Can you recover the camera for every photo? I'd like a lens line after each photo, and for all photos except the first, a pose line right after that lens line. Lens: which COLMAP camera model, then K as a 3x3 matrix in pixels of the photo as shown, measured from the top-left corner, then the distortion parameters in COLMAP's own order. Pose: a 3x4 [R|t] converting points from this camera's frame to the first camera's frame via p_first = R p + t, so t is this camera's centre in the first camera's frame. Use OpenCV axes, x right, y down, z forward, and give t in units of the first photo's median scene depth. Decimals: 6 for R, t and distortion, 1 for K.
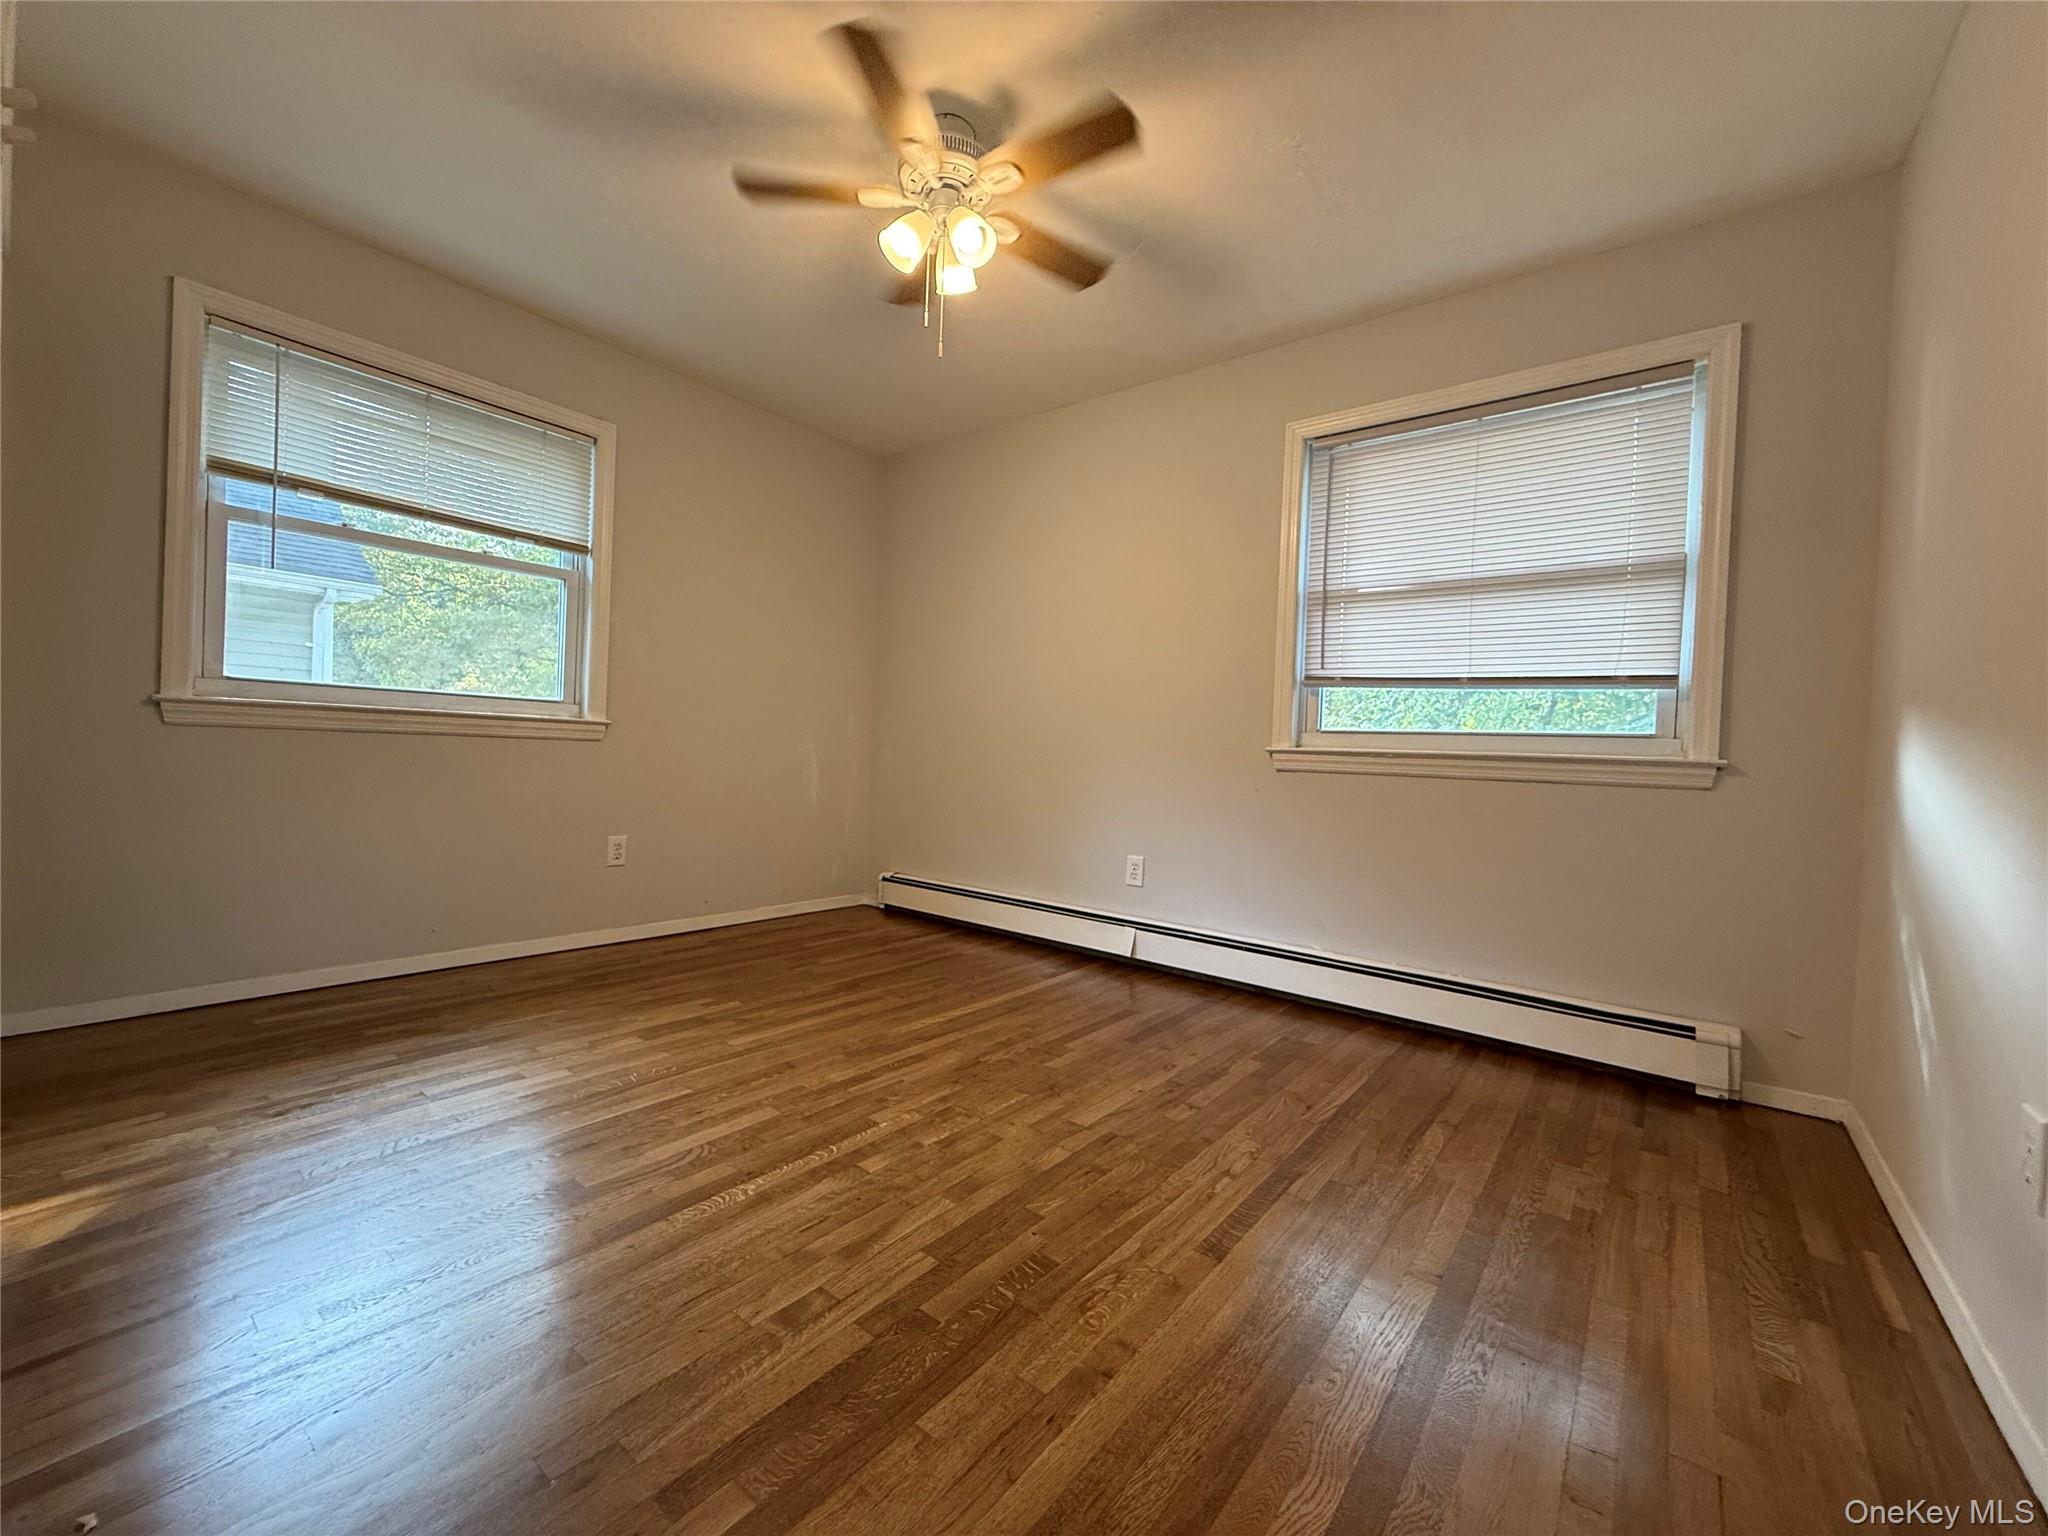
lens RADIAL K [[821.7, 0, 1021.5], [0, 821.7, 765.7], [0, 0, 1]] dist [0.000124, -0.000040]
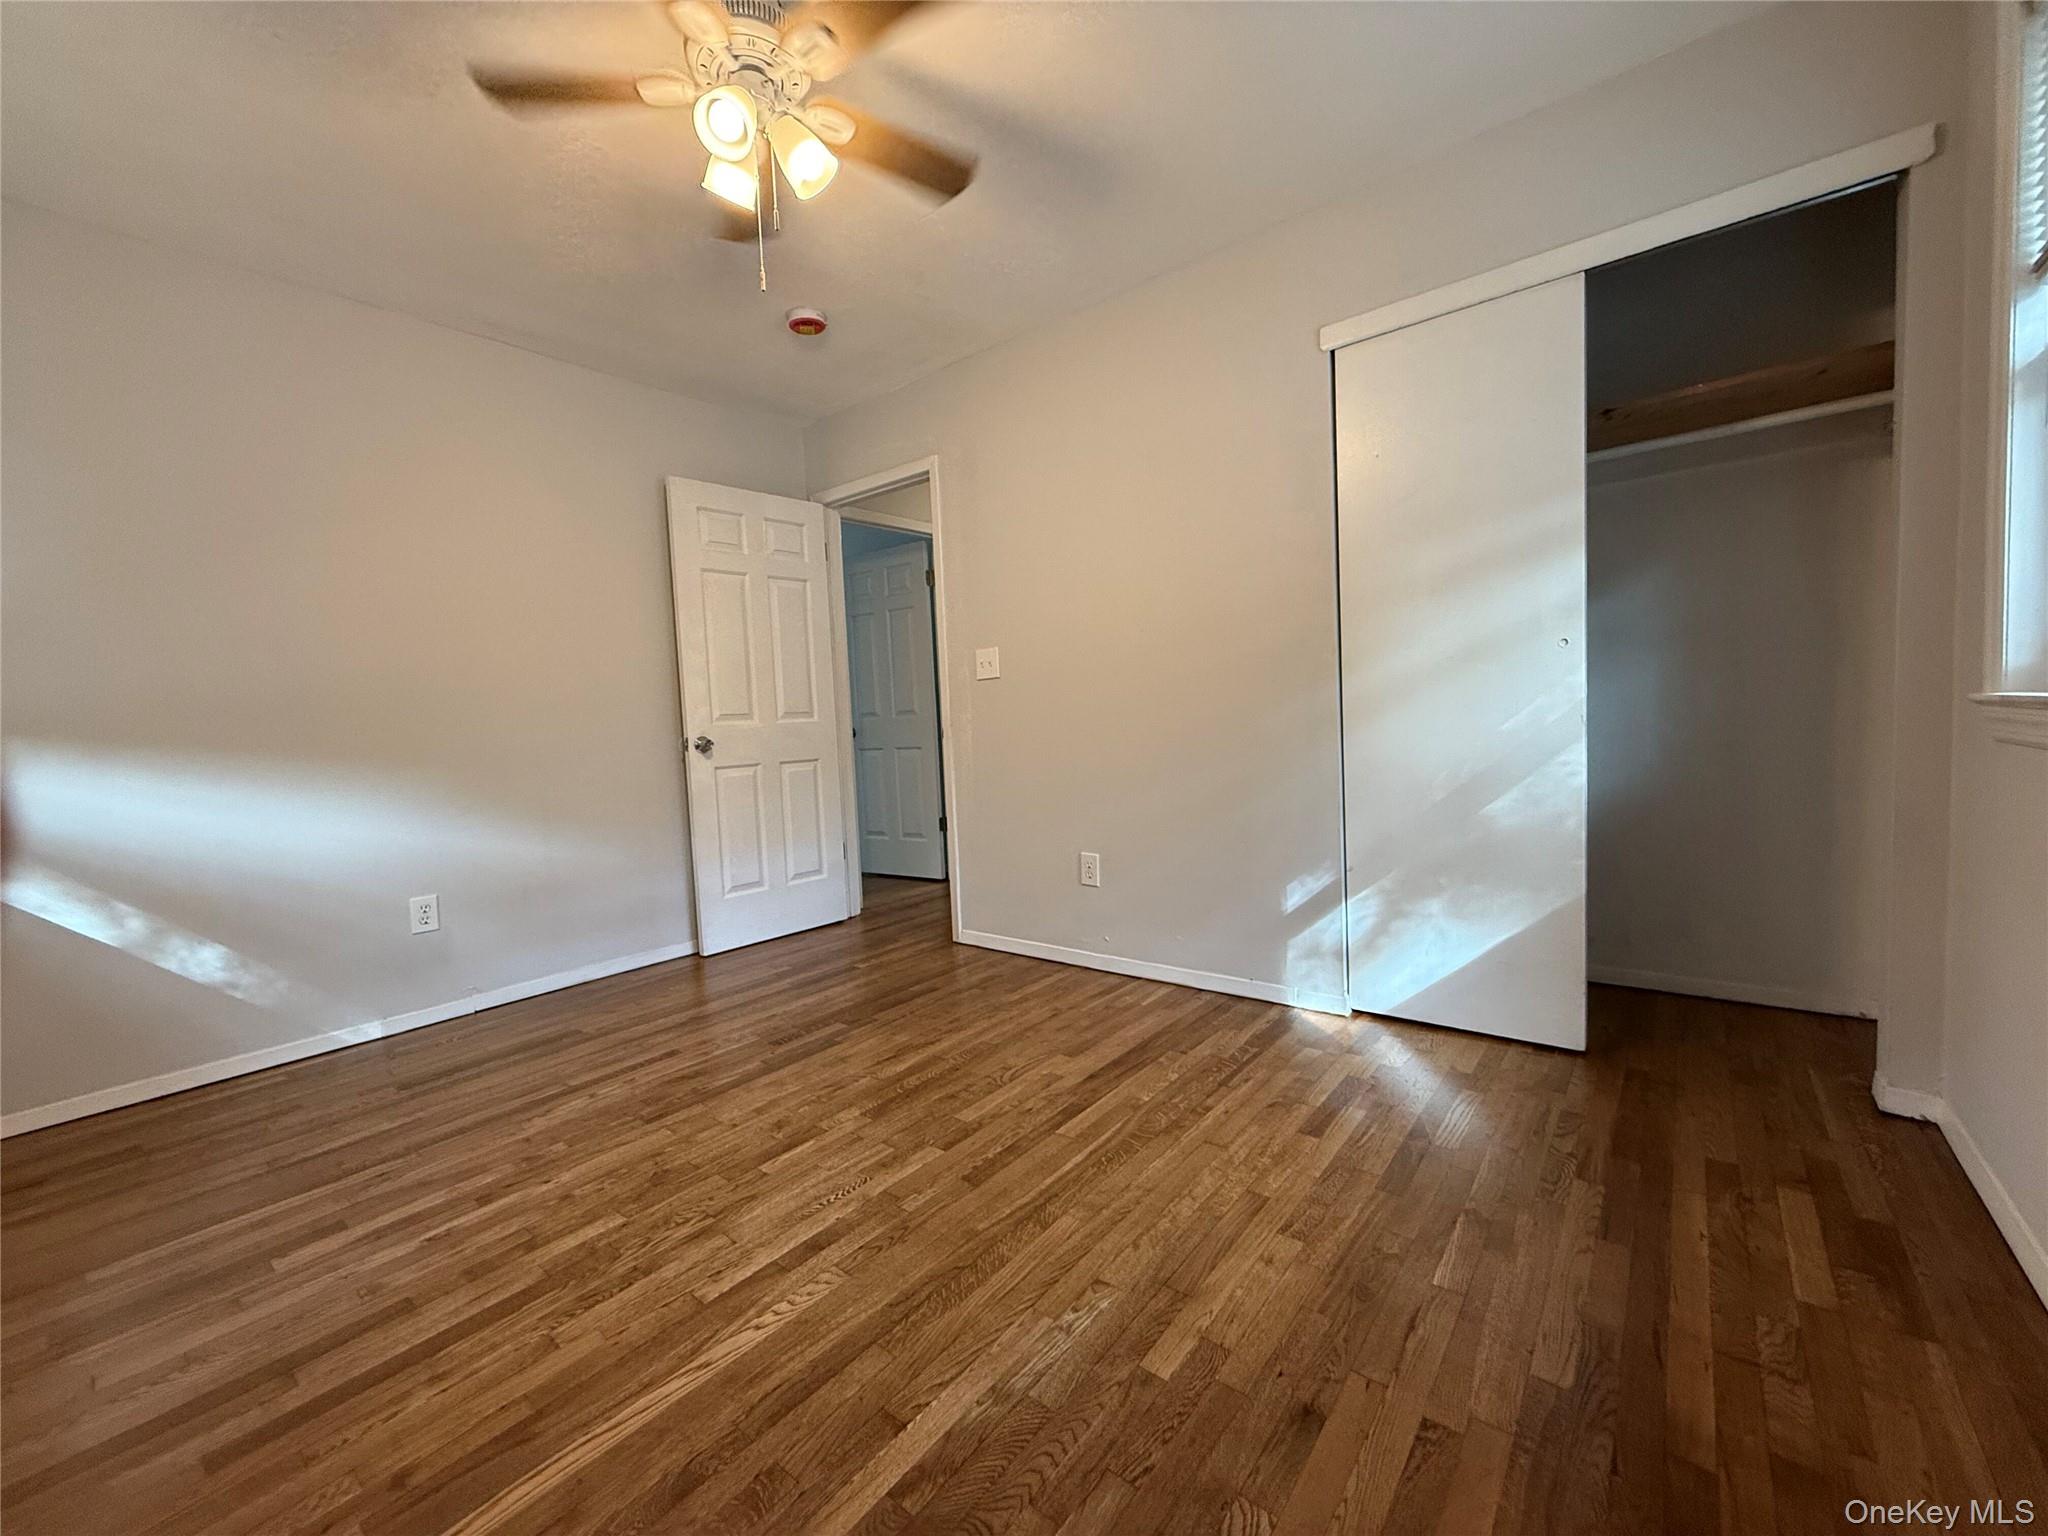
lens RADIAL K [[821.7, 0, 1026.4], [0, 821.7, 779.6], [0, 0, 1]] dist [0.000124, -0.000040]
pose [[-0.999911, 0.004681, 0.012475, -0.340146], [0.005684, 0.996649, 0.081605, -0.078135], [-0.012051, 0.081669, -0.996587, 1.706391]]
